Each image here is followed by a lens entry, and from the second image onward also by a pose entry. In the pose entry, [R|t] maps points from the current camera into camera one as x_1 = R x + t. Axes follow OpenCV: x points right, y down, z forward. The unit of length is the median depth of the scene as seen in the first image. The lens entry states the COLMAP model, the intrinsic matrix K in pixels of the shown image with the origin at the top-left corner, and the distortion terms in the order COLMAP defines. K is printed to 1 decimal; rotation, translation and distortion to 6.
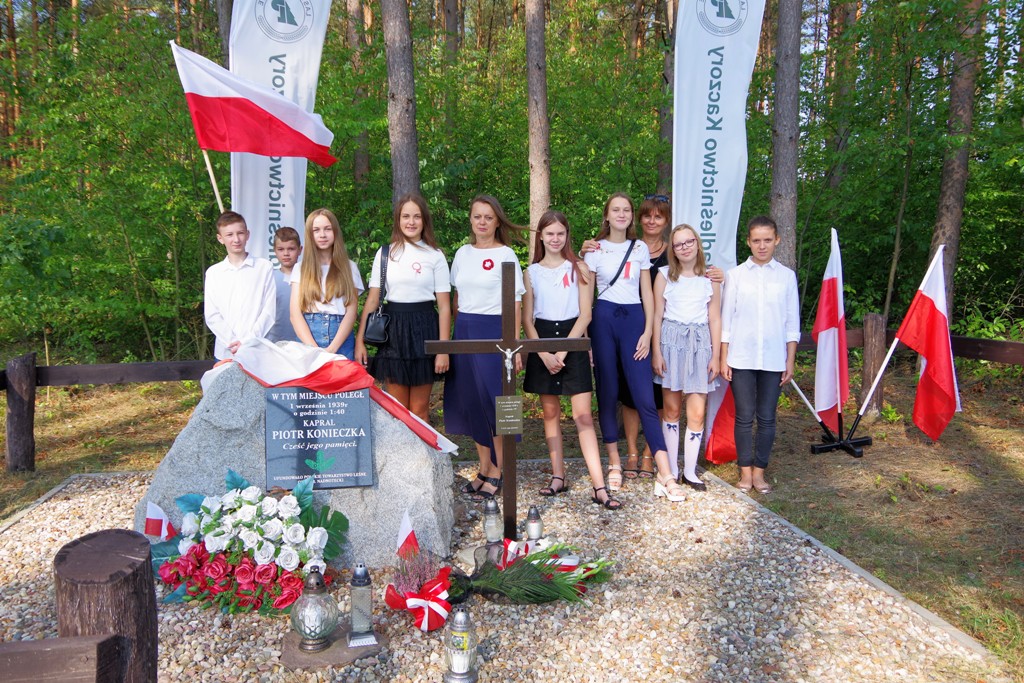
lens RADIAL K [[798.6, 0, 476.0], [0, 798.6, 359.1], [0, 0, 1]] dist [-0.013091, 0.009853]
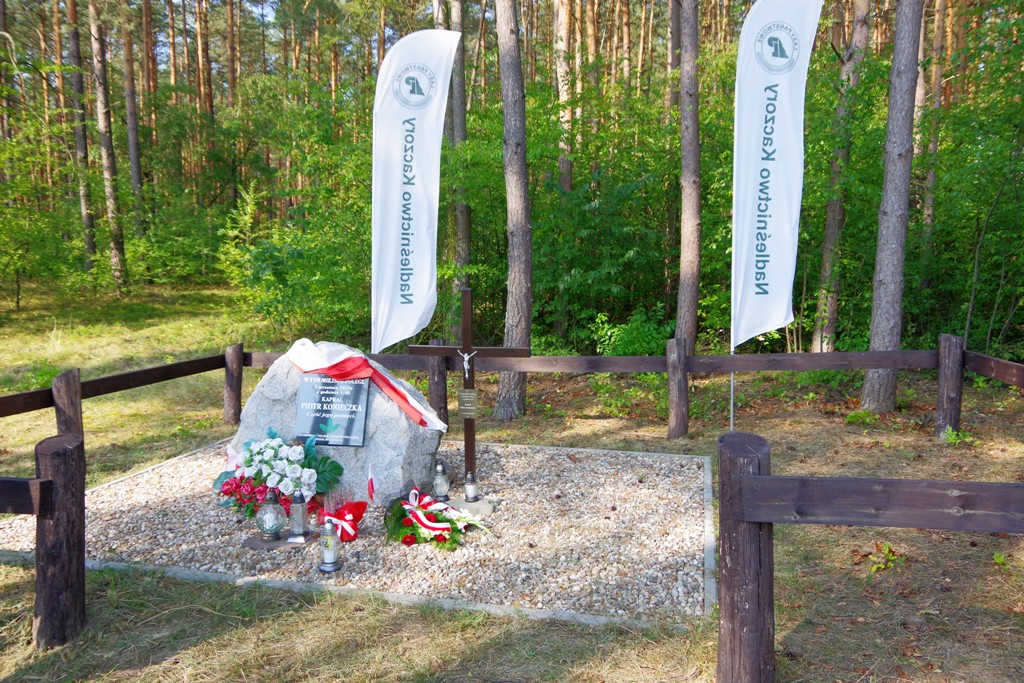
lens RADIAL K [[798.6, 0, 491.0], [0, 798.6, 336.7], [0, 0, 1]] dist [-0.013091, 0.009853]
pose [[0.928898, 0.035480, -0.368632, 0.592629], [-0.043033, 0.998998, -0.012286, -0.028188], [0.367827, 0.027276, 0.929494, -0.239909]]
